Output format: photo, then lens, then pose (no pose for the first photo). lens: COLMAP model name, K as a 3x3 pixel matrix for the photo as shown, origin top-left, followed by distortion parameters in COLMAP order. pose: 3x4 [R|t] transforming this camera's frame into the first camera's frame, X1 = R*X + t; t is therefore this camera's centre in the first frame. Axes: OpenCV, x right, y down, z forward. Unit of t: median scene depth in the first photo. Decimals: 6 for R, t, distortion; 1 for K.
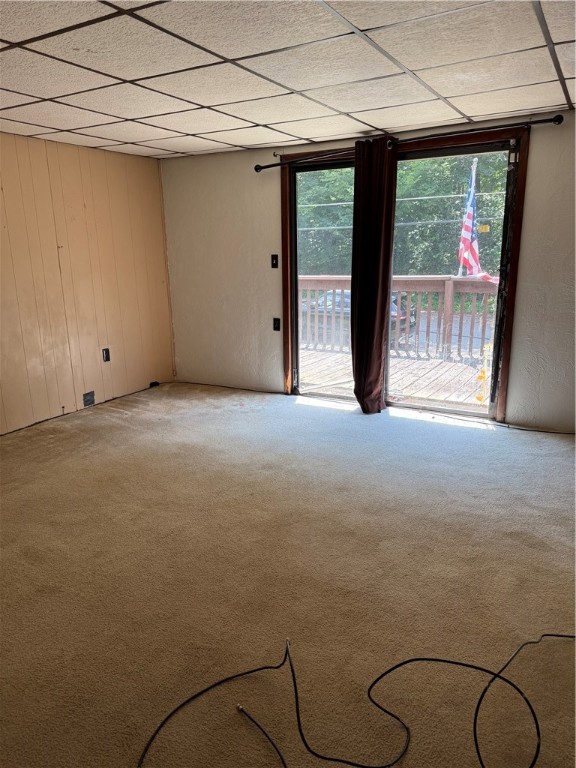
lens RADIAL K [[545.6, 0, 283.9], [0, 545.6, 380.5], [0, 0, 1]] dist [0.045161, -0.047548]
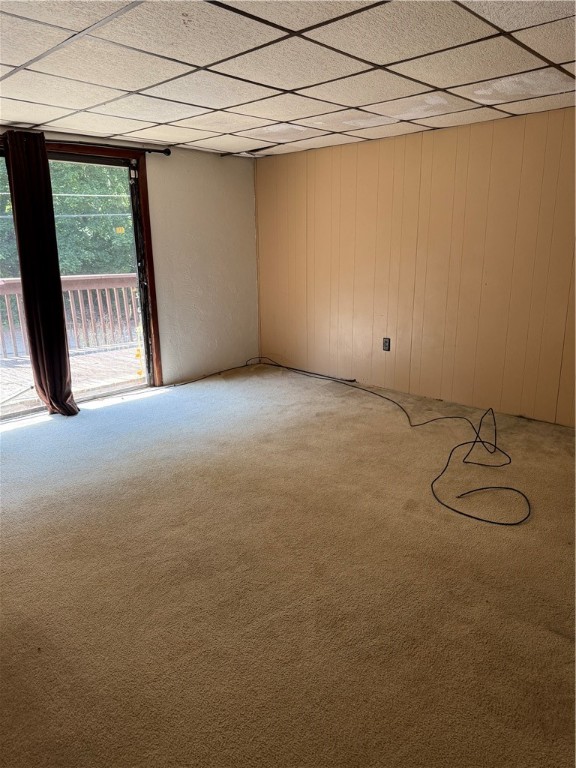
lens RADIAL K [[545.6, 0, 283.8], [0, 545.6, 388.6], [0, 0, 1]] dist [0.045161, -0.047548]
pose [[0.230615, -0.237874, 0.943521, -0.770627], [0.239024, 0.953797, 0.182043, -0.084132], [-0.943231, 0.183542, 0.276817, 0.411675]]
